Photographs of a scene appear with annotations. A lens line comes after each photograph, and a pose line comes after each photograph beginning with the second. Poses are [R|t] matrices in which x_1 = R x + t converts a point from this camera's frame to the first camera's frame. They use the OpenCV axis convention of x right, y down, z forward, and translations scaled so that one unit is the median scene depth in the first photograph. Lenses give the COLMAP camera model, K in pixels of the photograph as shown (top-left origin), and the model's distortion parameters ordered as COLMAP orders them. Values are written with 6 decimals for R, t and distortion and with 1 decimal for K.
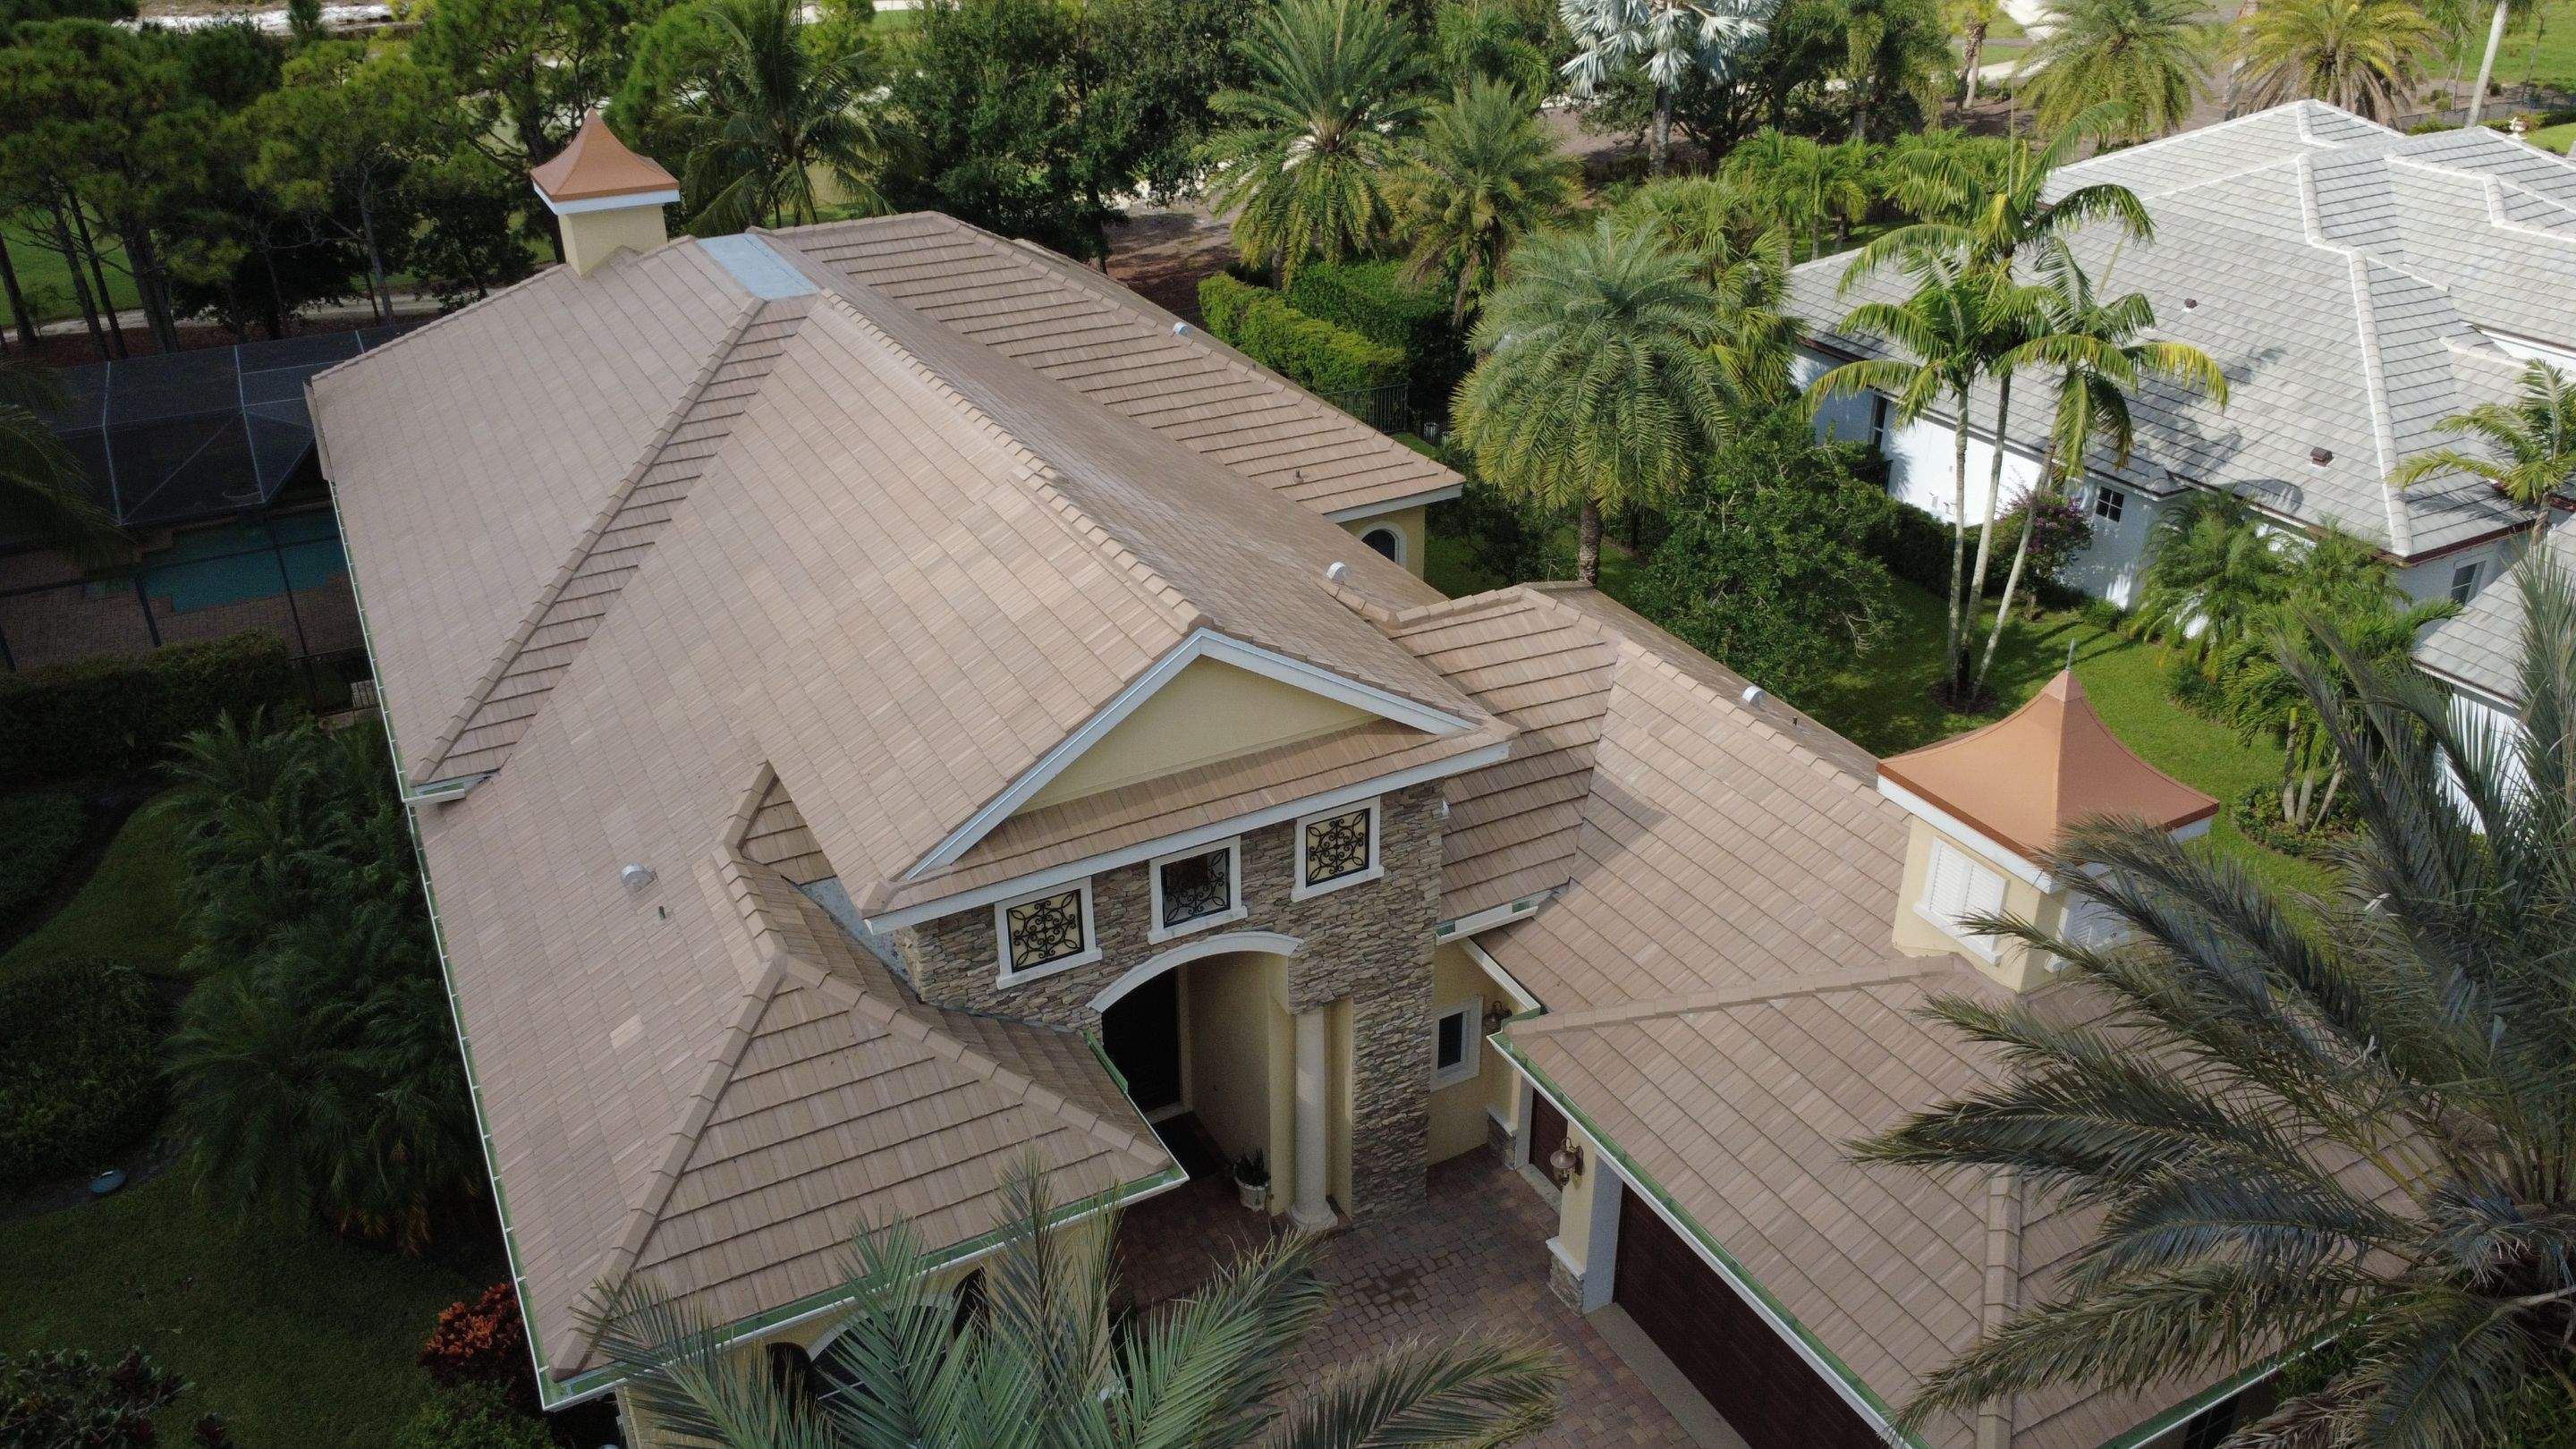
lens RADIAL K [[1892.8, 0, 1289.4], [0, 1892.8, 720.7], [0, 0, 1]] dist [-0.006952, 0.000913]
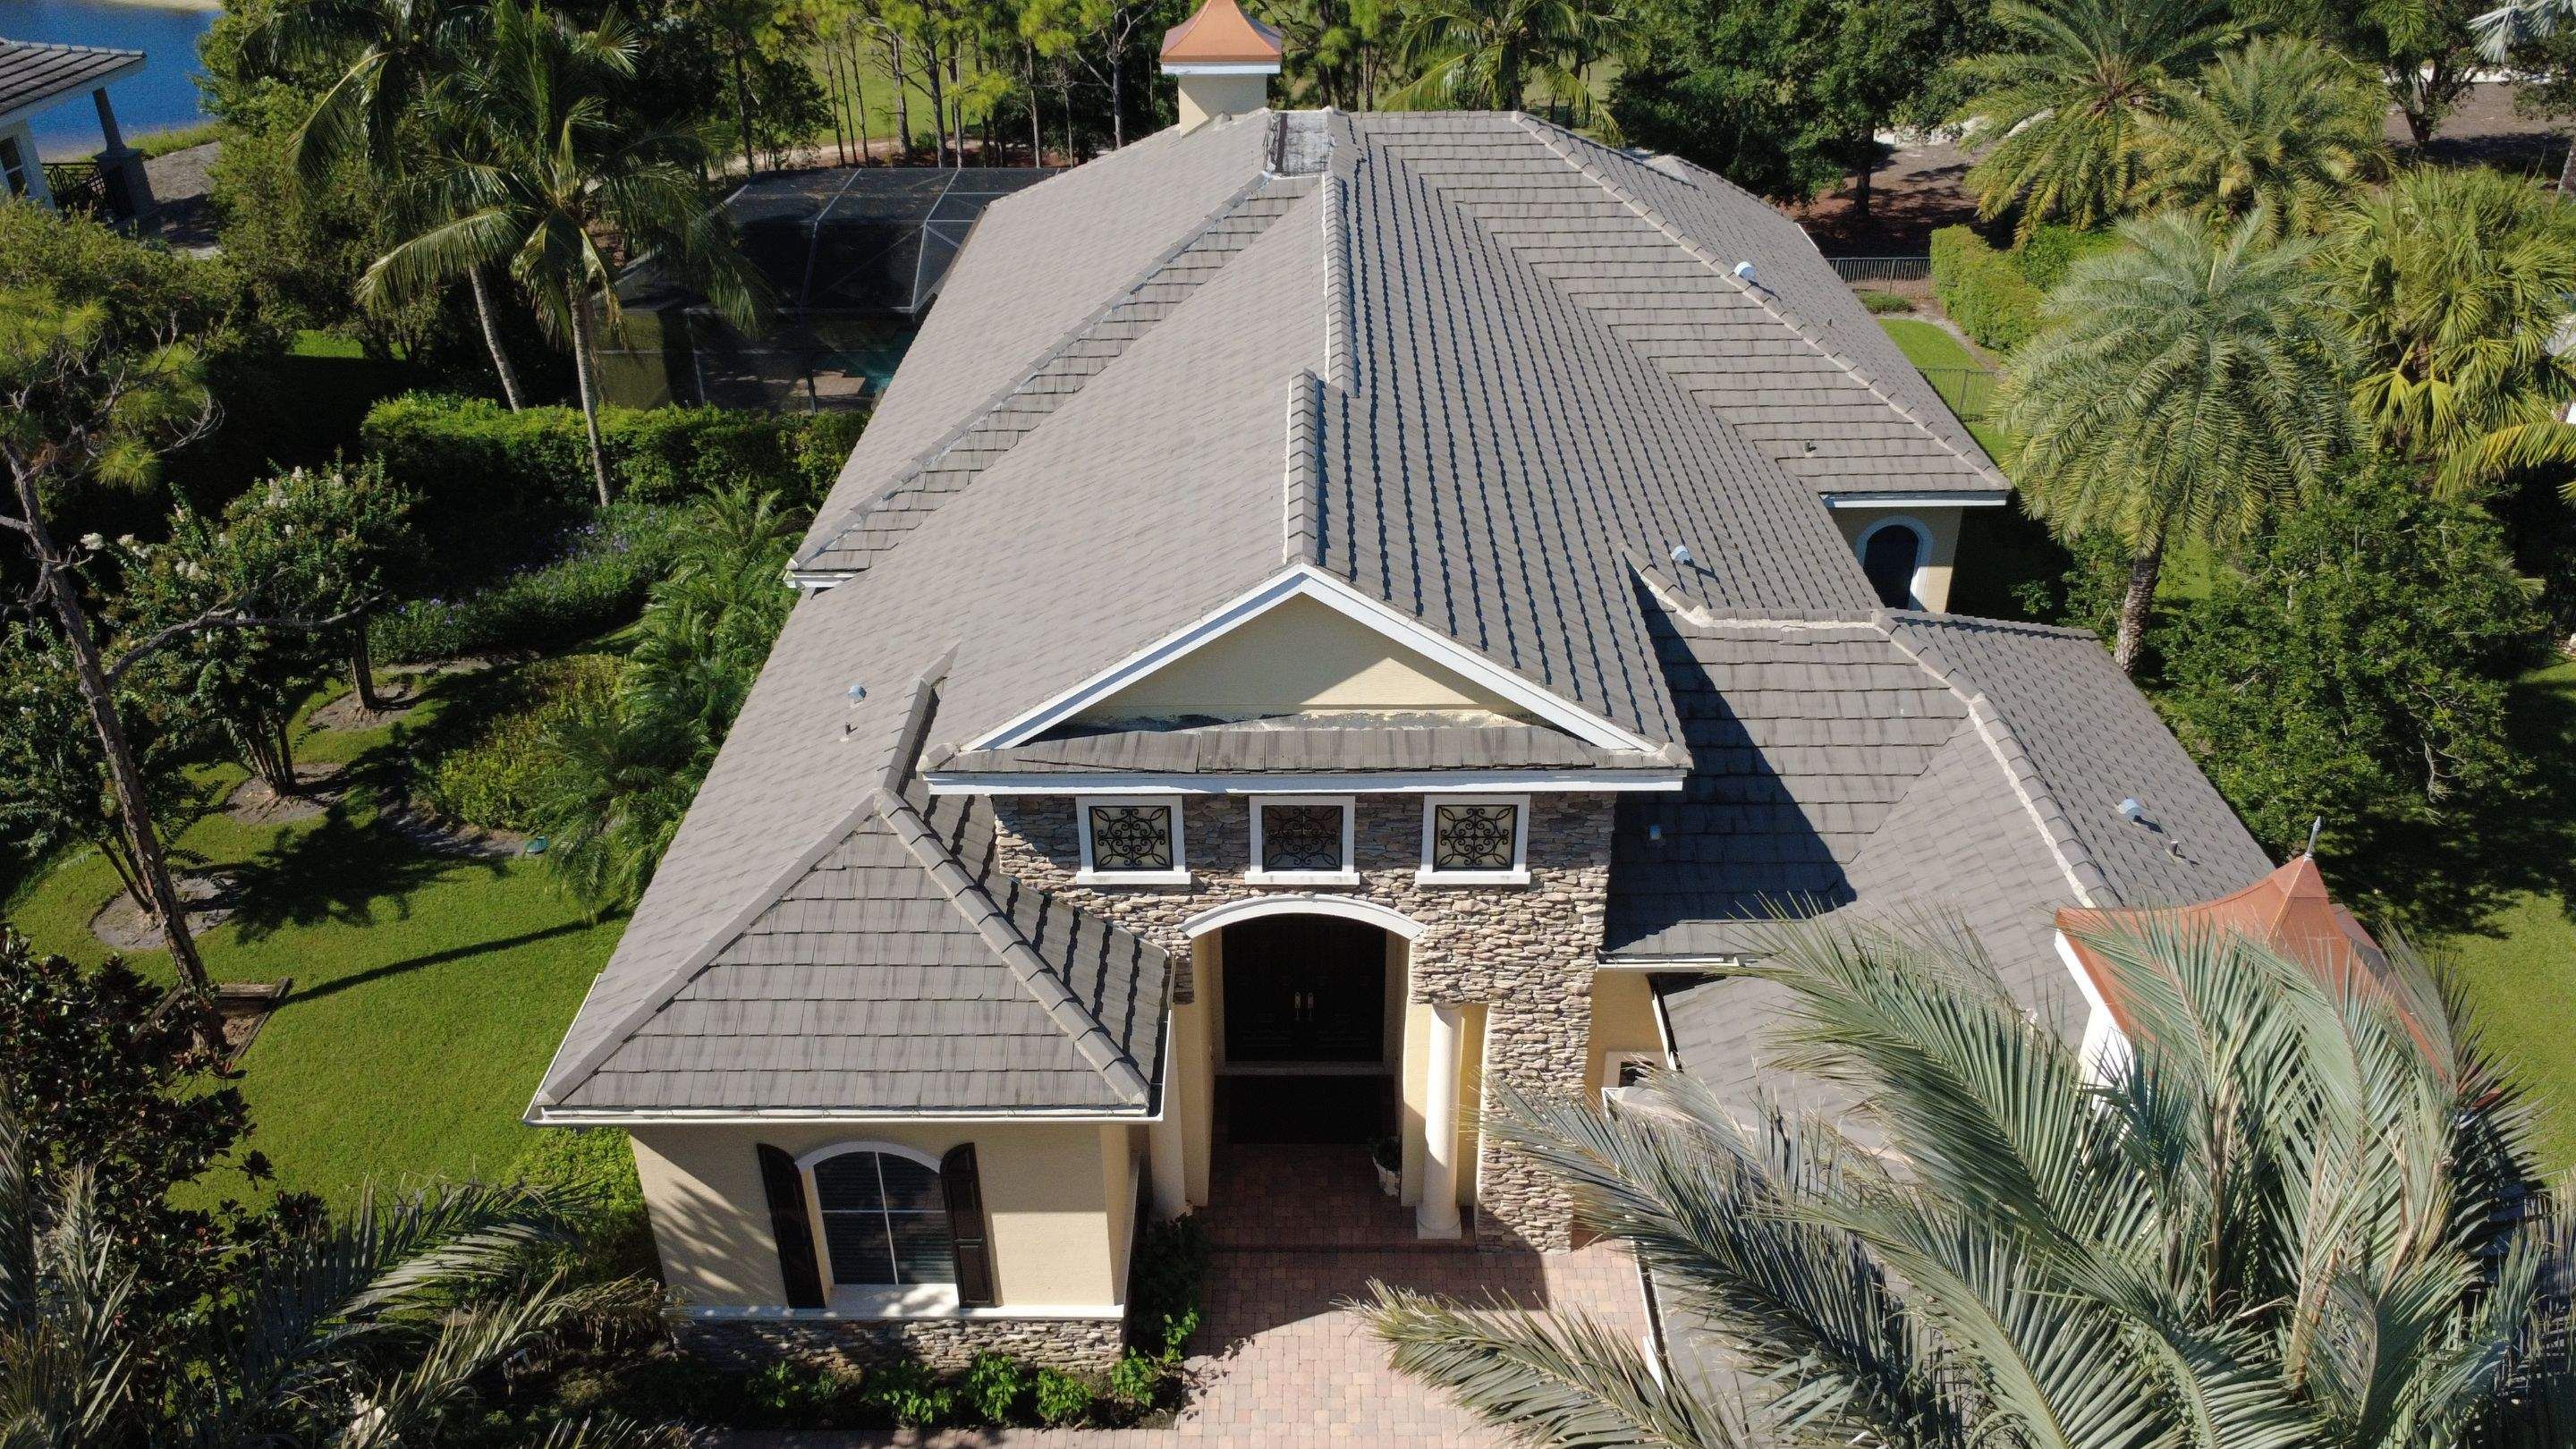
lens RADIAL K [[1892.8, 0, 1292.5], [0, 1892.8, 720.2], [0, 0, 1]] dist [-0.006952, 0.000913]
pose [[0.880111, 0.236467, -0.411689, 0.271742], [-0.218710, 0.971584, 0.090501, -0.044677], [0.421390, 0.010390, 0.906820, 0.124674]]
